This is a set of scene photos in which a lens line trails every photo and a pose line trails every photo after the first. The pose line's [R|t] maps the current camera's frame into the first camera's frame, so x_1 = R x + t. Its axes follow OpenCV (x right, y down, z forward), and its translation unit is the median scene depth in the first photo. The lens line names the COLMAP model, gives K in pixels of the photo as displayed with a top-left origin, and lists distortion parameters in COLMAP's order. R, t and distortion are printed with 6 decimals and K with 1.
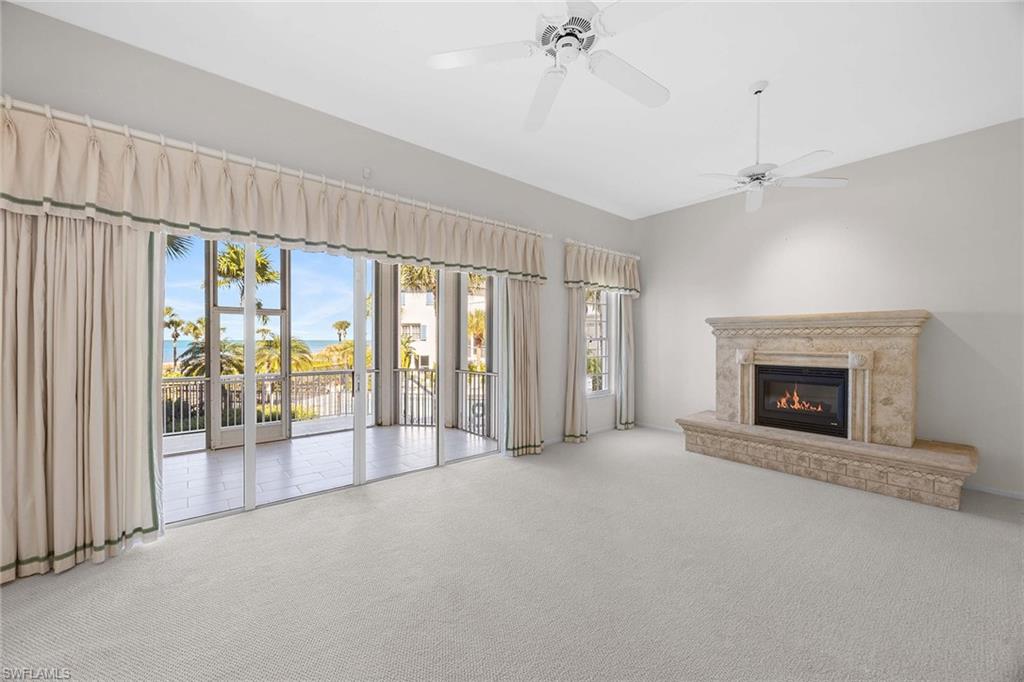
lens RADIAL K [[391.3, 0, 513.6], [0, 391.3, 343.7], [0, 0, 1]] dist [0.004968, -0.000803]
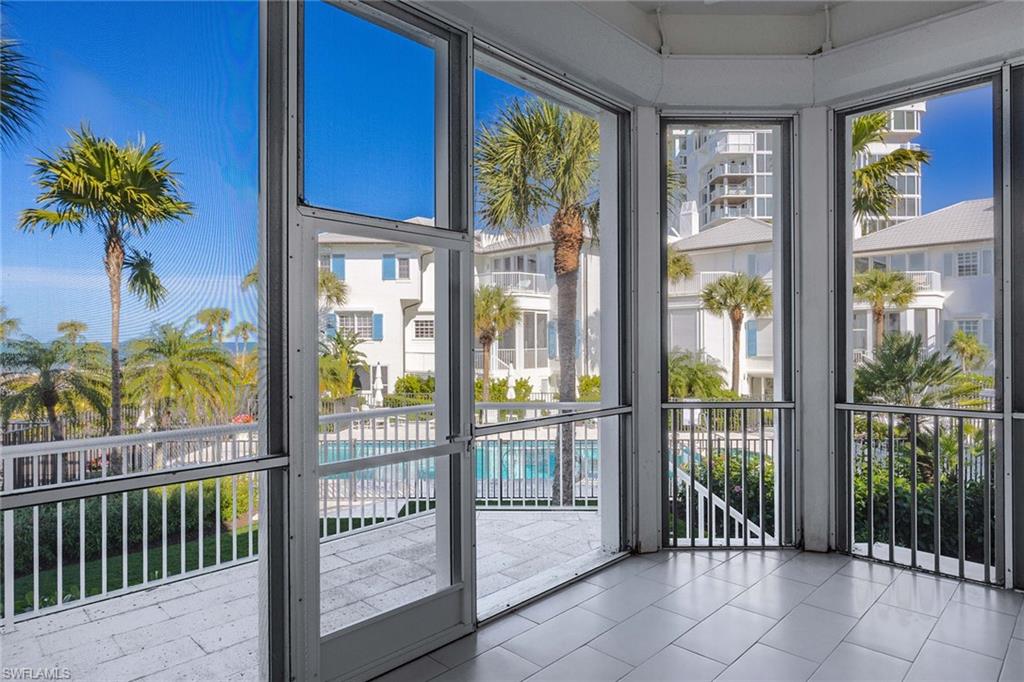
lens RADIAL K [[600.7, 0, 514.1], [0, 600.7, 342.0], [0, 0, 1]] dist [0.000317, -0.000133]
pose [[0.995915, -0.001204, 0.090291, -0.271246], [0.002102, 0.999949, -0.009848, 0.004461], [-0.090275, 0.009998, 0.995867, 0.228970]]
